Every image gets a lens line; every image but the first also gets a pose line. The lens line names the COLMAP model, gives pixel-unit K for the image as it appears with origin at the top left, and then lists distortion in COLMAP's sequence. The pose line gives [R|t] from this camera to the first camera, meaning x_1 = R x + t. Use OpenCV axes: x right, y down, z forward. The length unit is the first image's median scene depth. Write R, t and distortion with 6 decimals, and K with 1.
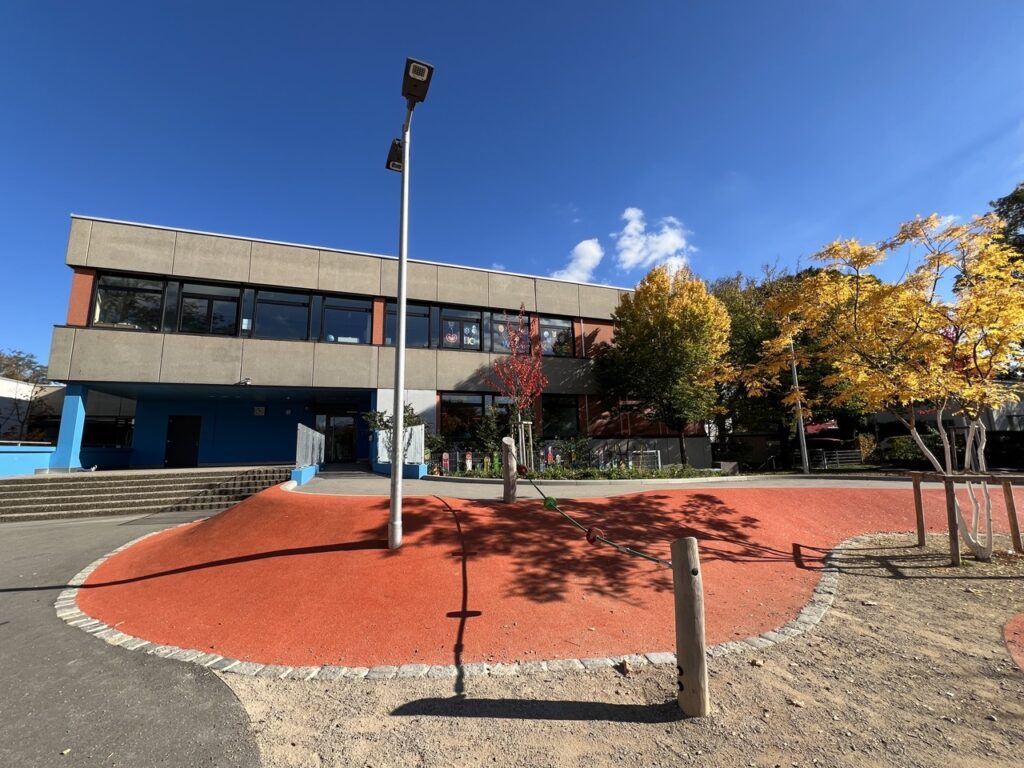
lens RADIAL K [[406.7, 0, 511.5], [0, 406.7, 383.8], [0, 0, 1]] dist [-0.001695, 0.000308]
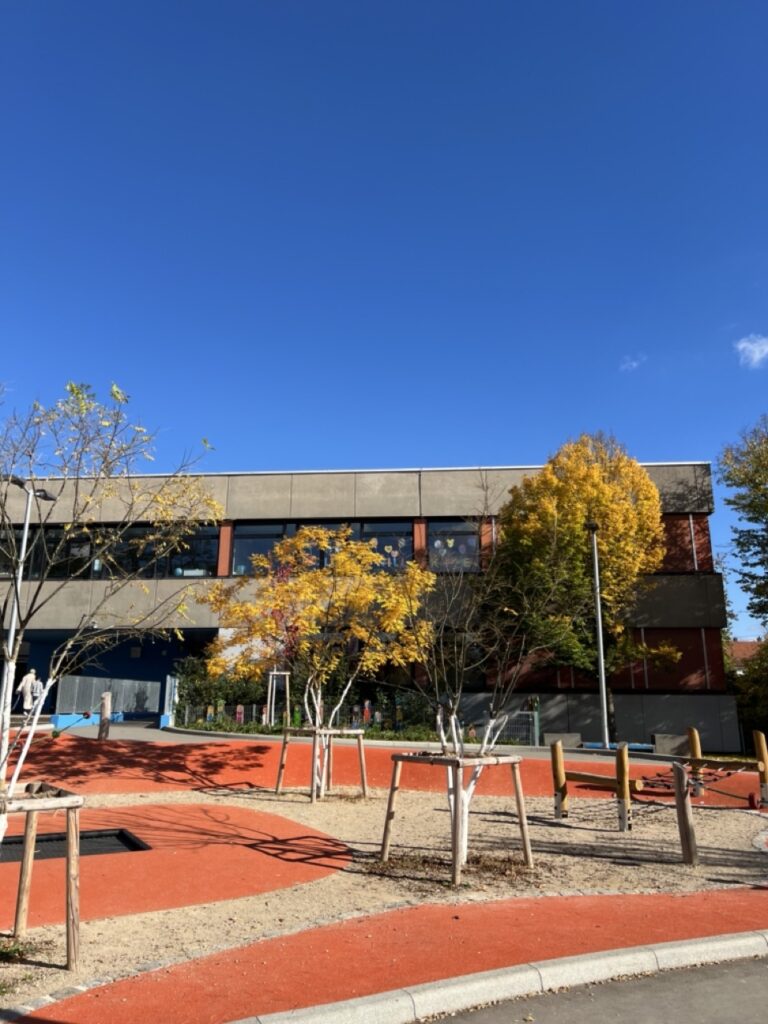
lens RADIAL K [[762.7, 0, 377.2], [0, 762.7, 490.5], [0, 0, 1]] dist [0.058500, -0.067368]
pose [[0.897401, -0.089556, -0.432030, 1.093007], [0.040862, 0.991845, -0.120724, -0.104740], [0.439319, 0.090685, 0.893742, -0.536412]]
